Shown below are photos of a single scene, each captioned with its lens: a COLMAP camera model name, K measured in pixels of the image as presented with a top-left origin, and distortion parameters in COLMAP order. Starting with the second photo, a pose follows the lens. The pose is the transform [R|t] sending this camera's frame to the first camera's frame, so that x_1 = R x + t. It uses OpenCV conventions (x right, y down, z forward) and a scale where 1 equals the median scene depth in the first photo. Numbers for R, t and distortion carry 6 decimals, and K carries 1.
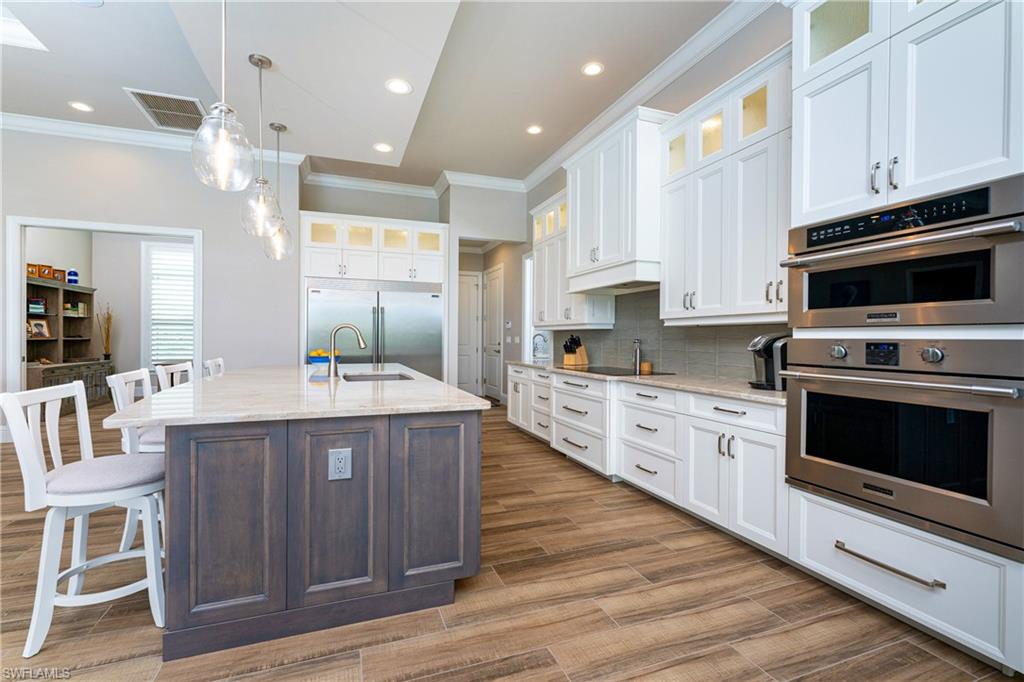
lens RADIAL K [[417.3, 0, 480.6], [0, 417.3, 343.4], [0, 0, 1]] dist [-0.003121, -0.000317]
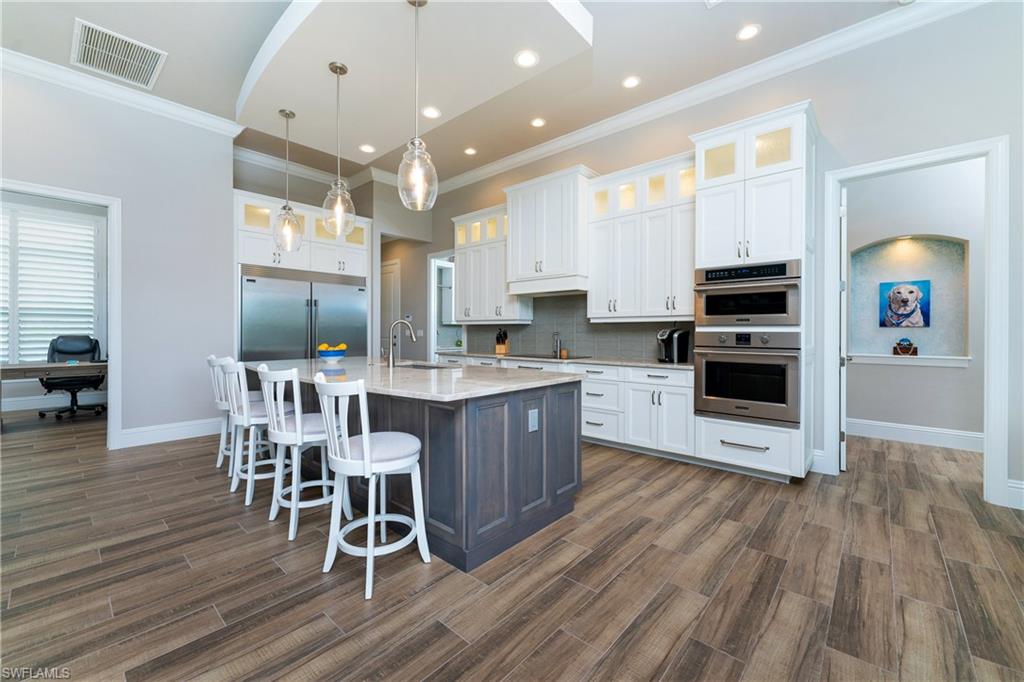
lens RADIAL K [[425.1, 0, 506.2], [0, 425.1, 336.5], [0, 0, 1]] dist [-0.005680, -0.000145]
pose [[0.868040, -0.008257, 0.496426, -0.568666], [0.008066, 0.999964, 0.002528, -0.001039], [-0.496429, 0.001810, 0.868075, -0.108863]]
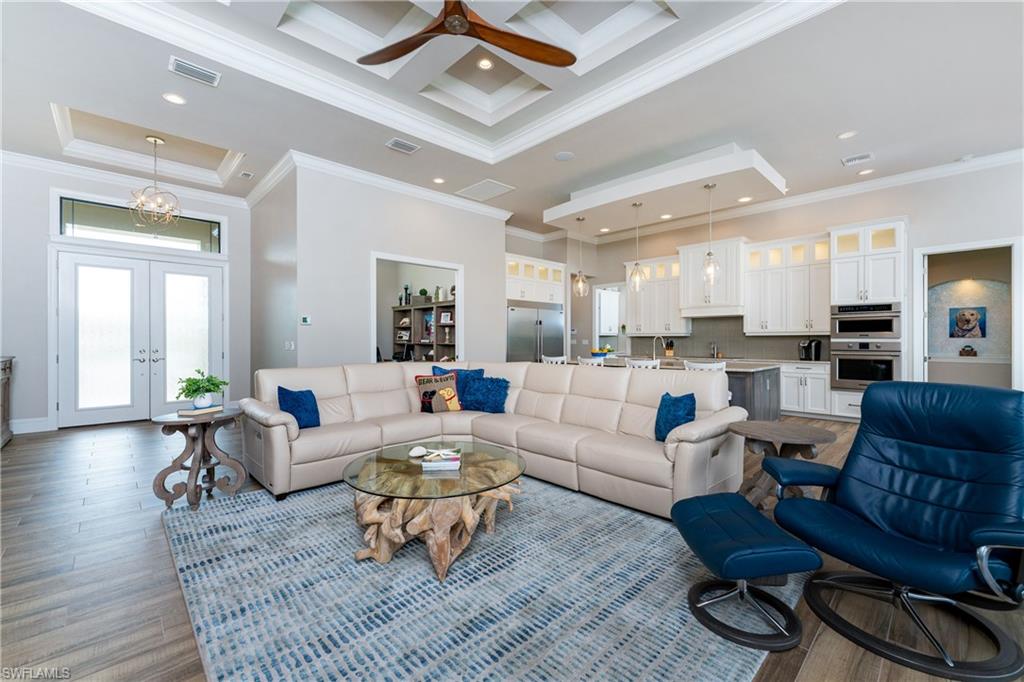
lens RADIAL K [[414.5, 0, 501.9], [0, 414.5, 345.1], [0, 0, 1]] dist [-0.000266, 0.000099]
pose [[0.910285, -0.013342, 0.413767, -1.768373], [0.011411, 0.999909, 0.007138, -0.023793], [-0.413825, -0.001776, 0.910355, -0.490663]]
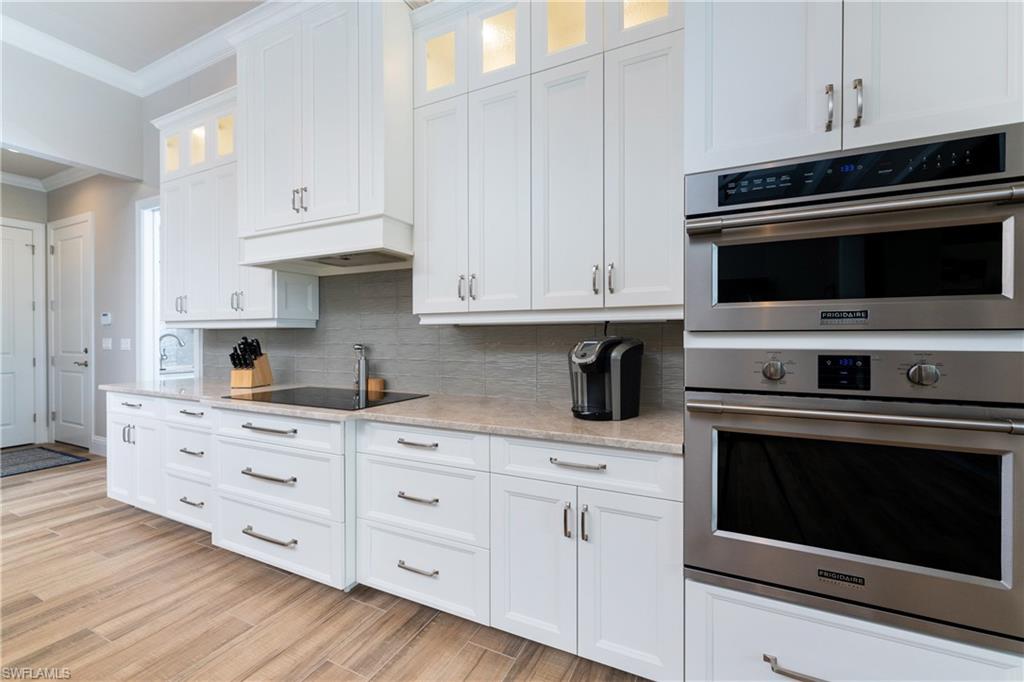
lens RADIAL K [[430.3, 0, 459.5], [0, 430.3, 340.4], [0, 0, 1]] dist [-0.000204, 0.000109]
pose [[0.726592, -0.010401, 0.686991, 0.026847], [0.012425, 0.999921, 0.001998, -0.019407], [-0.686957, 0.007084, 0.726663, 0.513652]]
